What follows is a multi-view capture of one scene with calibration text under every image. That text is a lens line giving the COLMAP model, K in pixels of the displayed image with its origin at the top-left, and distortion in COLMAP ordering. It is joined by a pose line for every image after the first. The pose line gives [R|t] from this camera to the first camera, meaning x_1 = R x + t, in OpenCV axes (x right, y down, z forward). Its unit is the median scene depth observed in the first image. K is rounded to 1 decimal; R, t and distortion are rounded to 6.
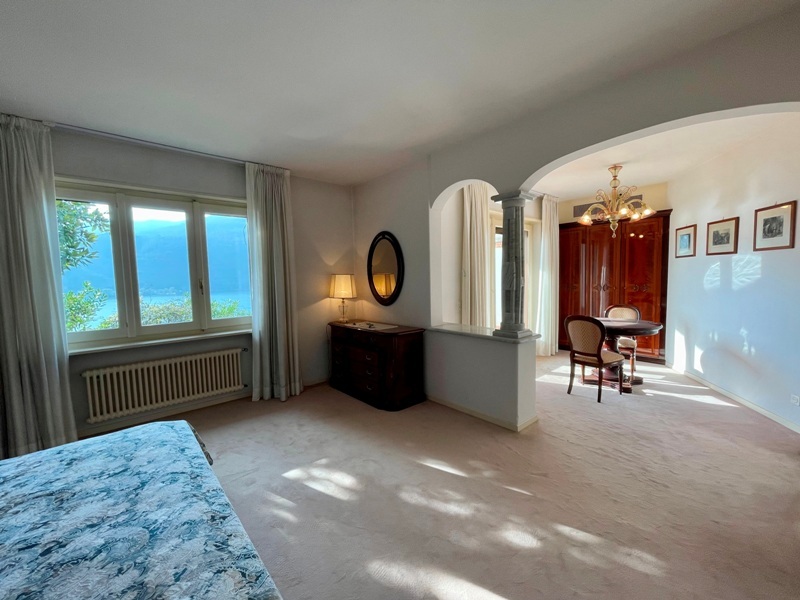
lens RADIAL K [[323.7, 0, 402.5], [0, 323.7, 299.5], [0, 0, 1]] dist [-0.002803, -0.000112]
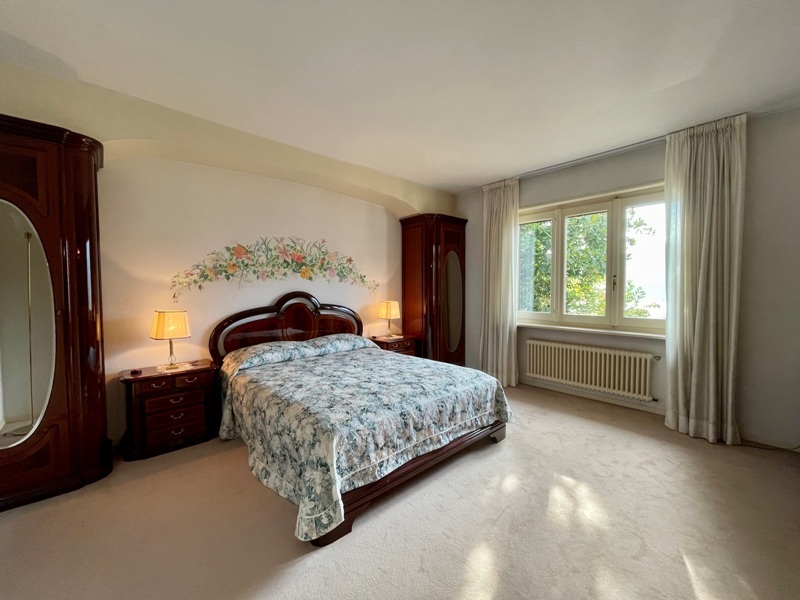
lens RADIAL K [[323.7, 0, 402.7], [0, 323.7, 300.7], [0, 0, 1]] dist [-0.002803, -0.000112]
pose [[0.021444, 0.062356, -0.997824, 0.461312], [-0.066818, 0.995911, 0.060800, -0.003372], [0.997535, 0.065369, 0.025523, 0.400960]]
